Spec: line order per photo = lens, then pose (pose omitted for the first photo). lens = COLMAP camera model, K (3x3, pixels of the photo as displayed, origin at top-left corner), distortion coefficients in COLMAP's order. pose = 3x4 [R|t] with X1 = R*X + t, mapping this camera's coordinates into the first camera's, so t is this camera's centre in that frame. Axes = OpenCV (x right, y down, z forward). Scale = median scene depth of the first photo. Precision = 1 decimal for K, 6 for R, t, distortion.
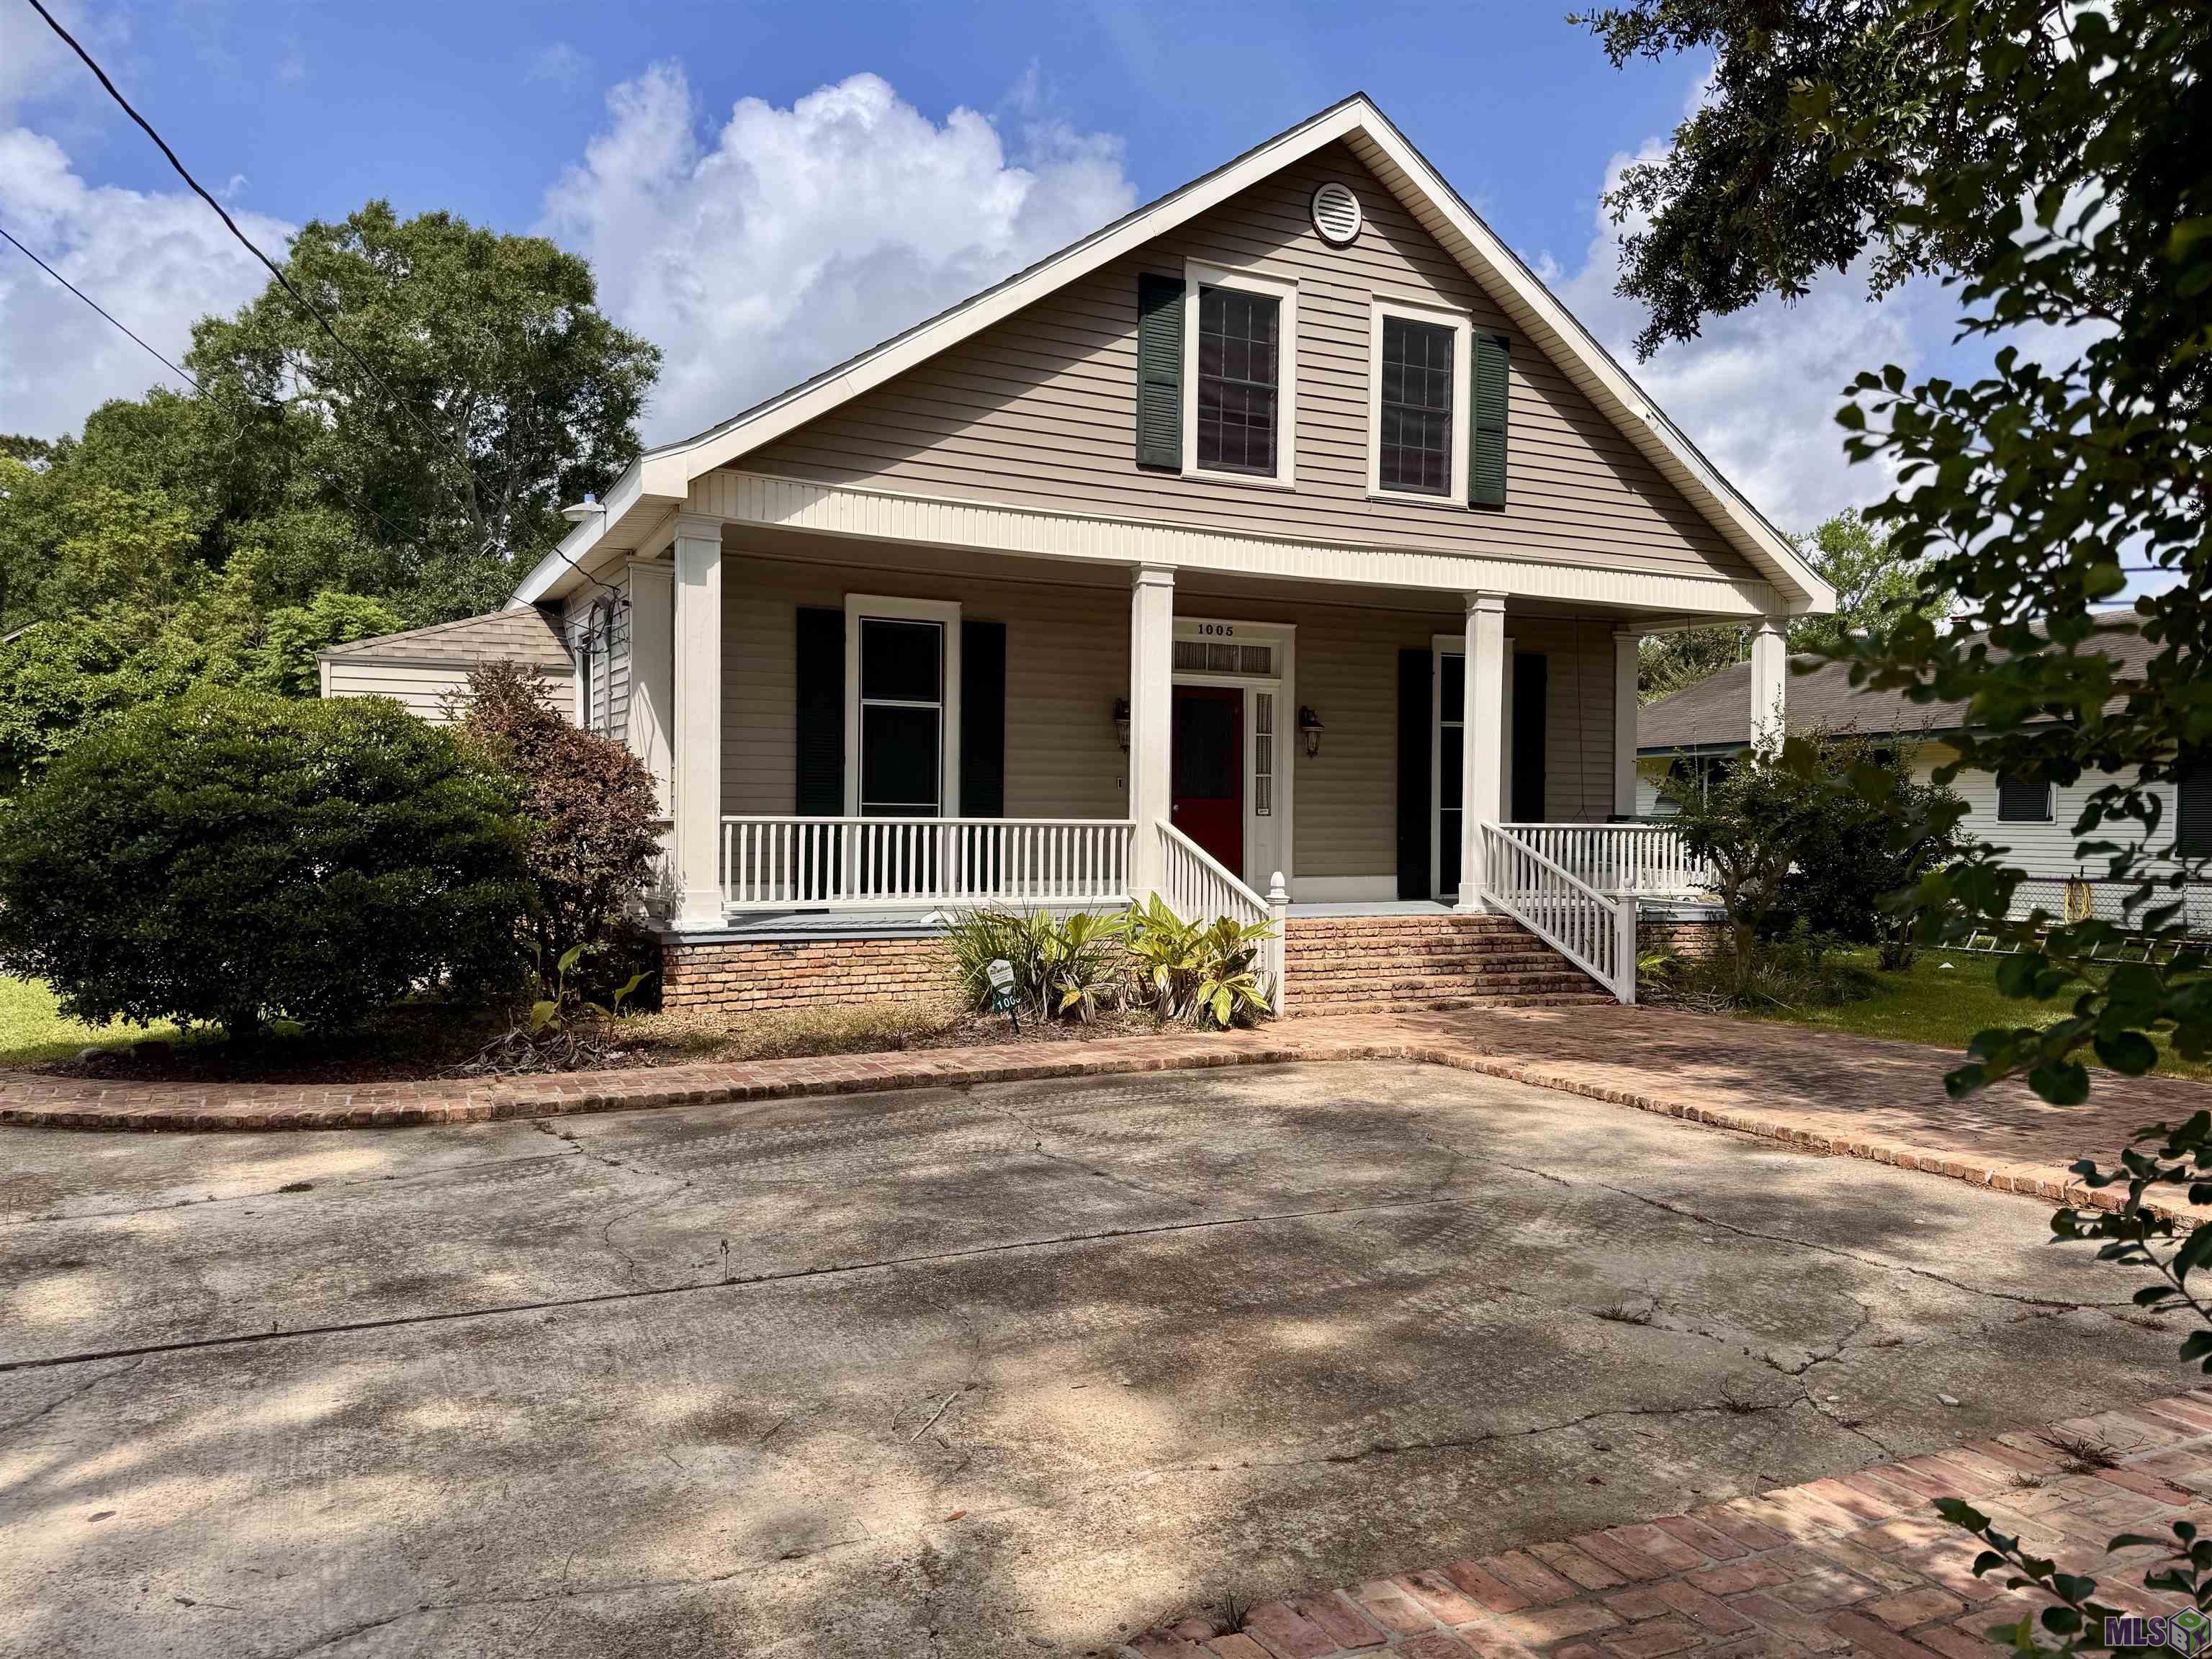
lens RADIAL K [[1603.0, 0, 1092.7], [0, 1603.0, 836.1], [0, 0, 1]] dist [0.061817, 0.000122]
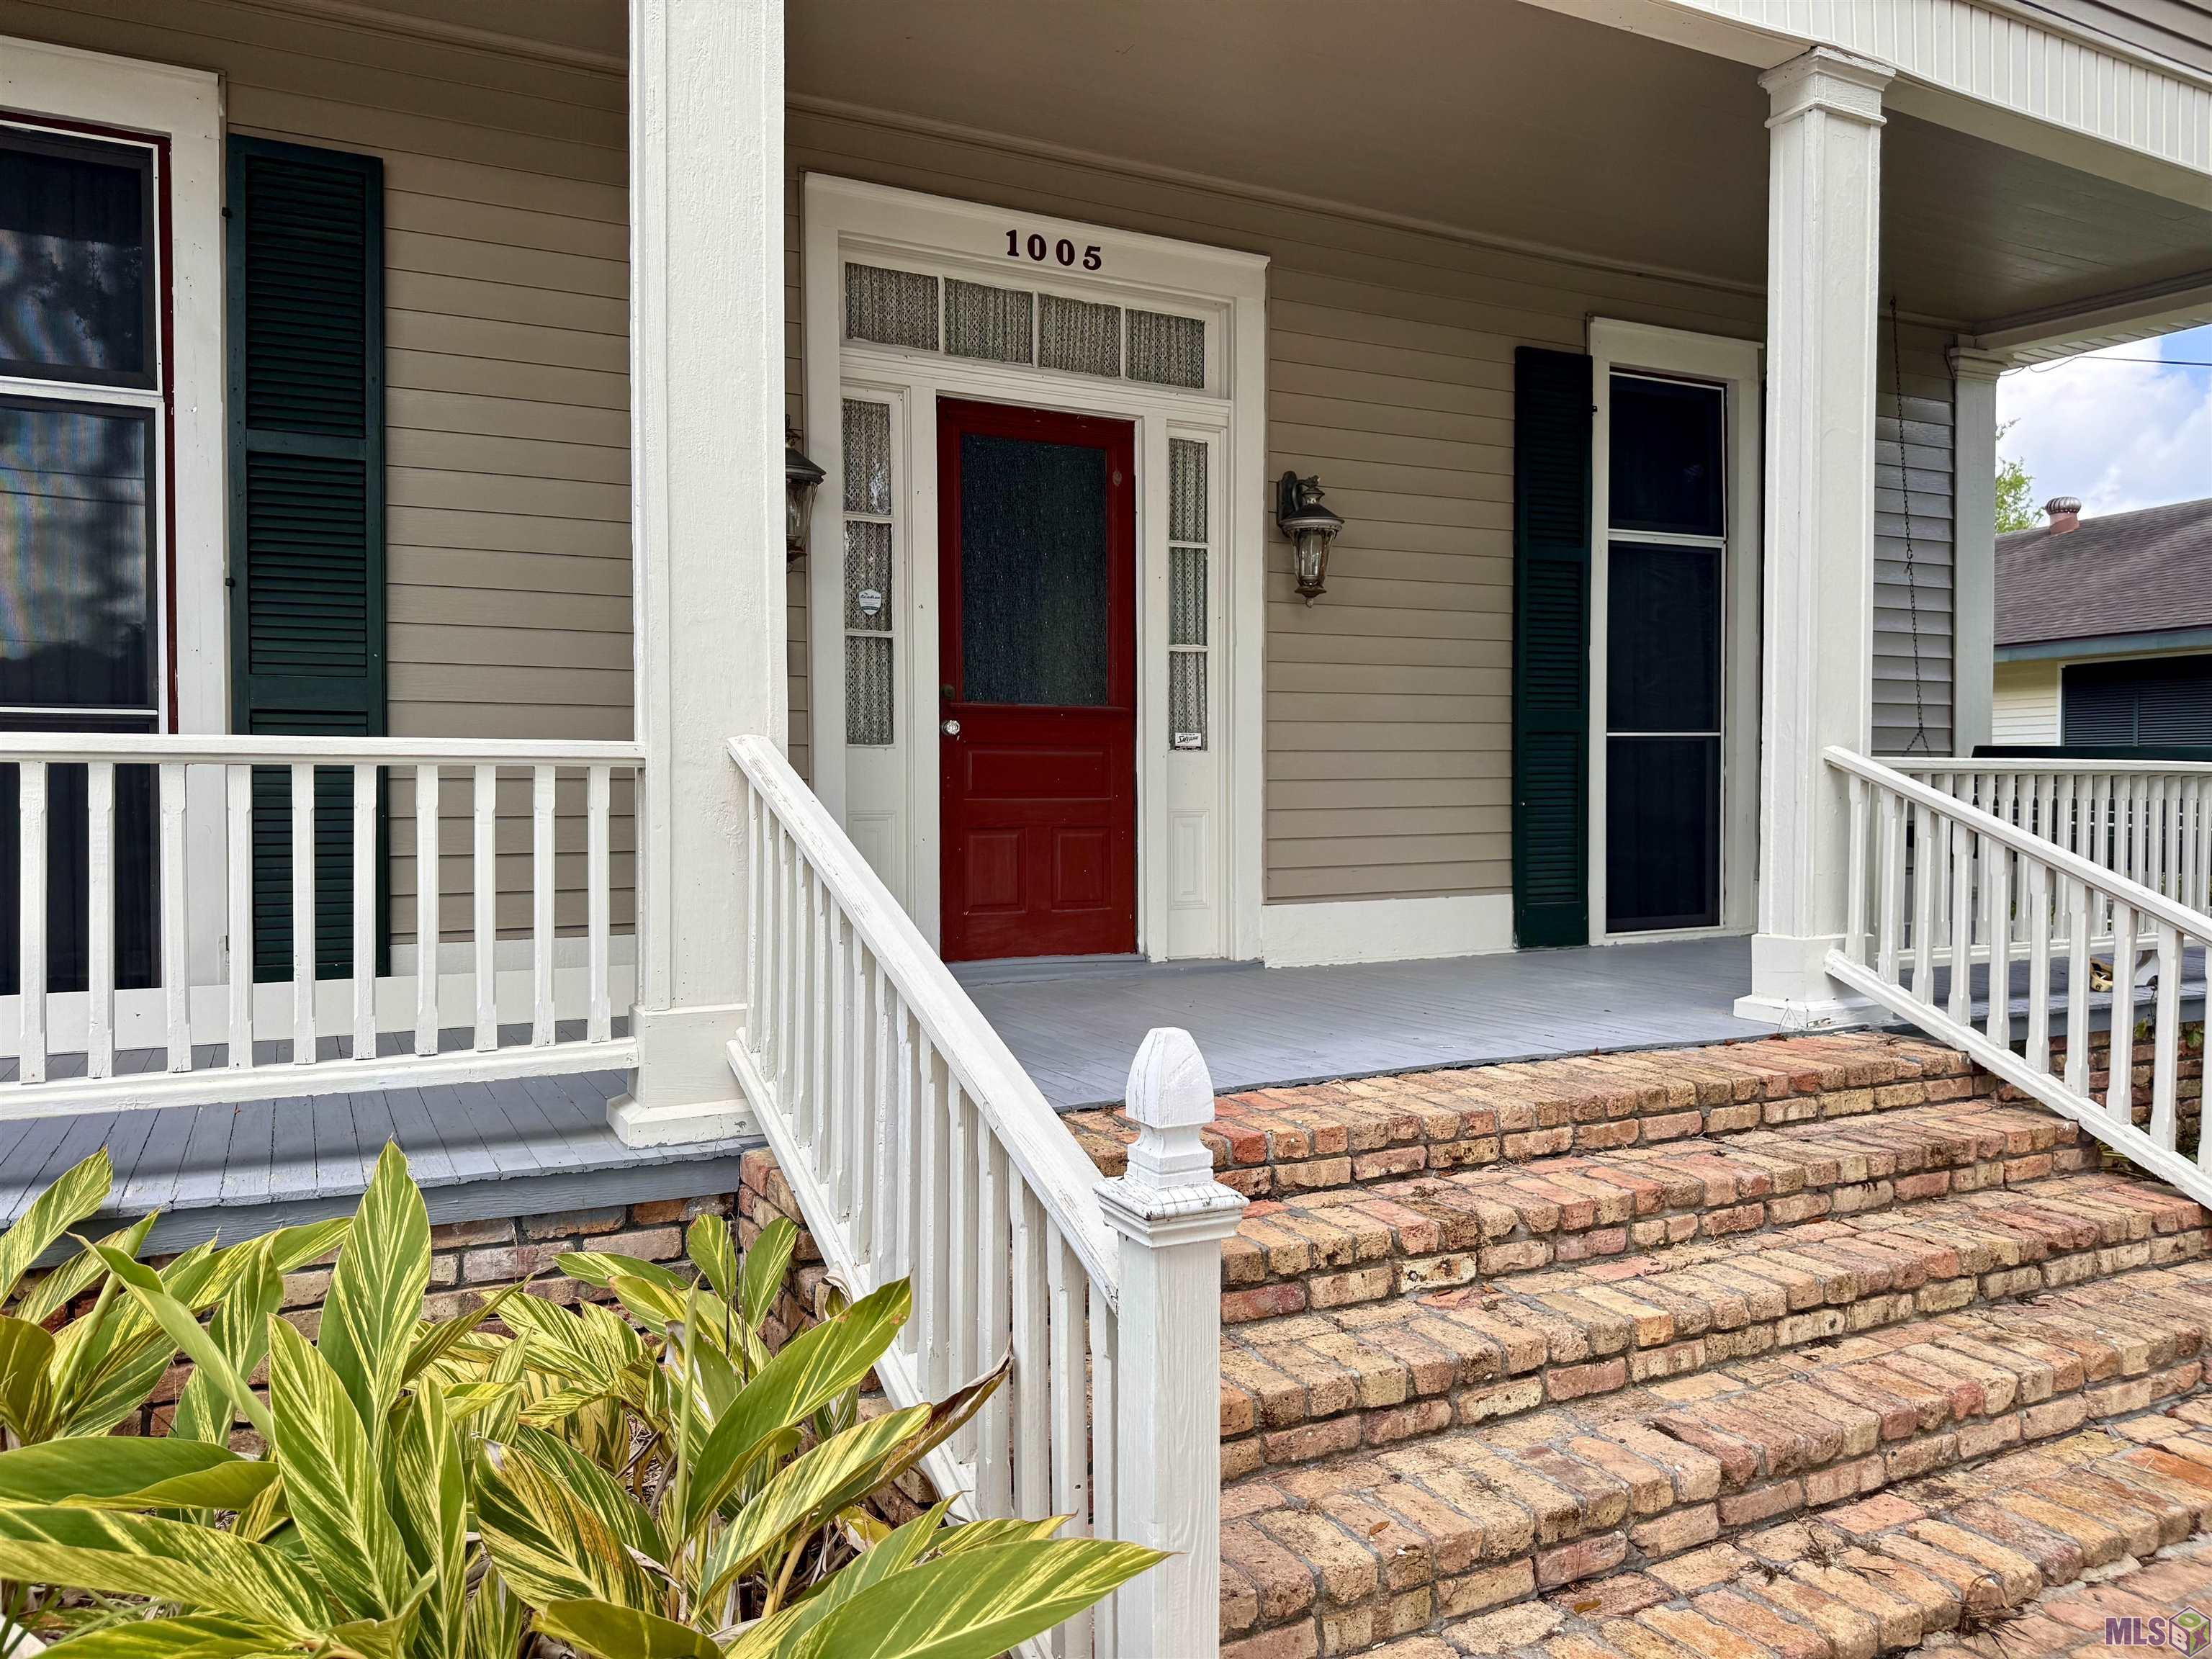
lens RADIAL K [[1554.9, 0, 1106.9], [0, 1554.9, 837.3], [0, 0, 1]] dist [-0.011227, -0.002768]
pose [[0.999653, -0.010727, 0.024069, 0.085402], [0.010154, 0.999665, 0.023814, -0.000150], [-0.024316, -0.023562, 0.999427, 0.687936]]
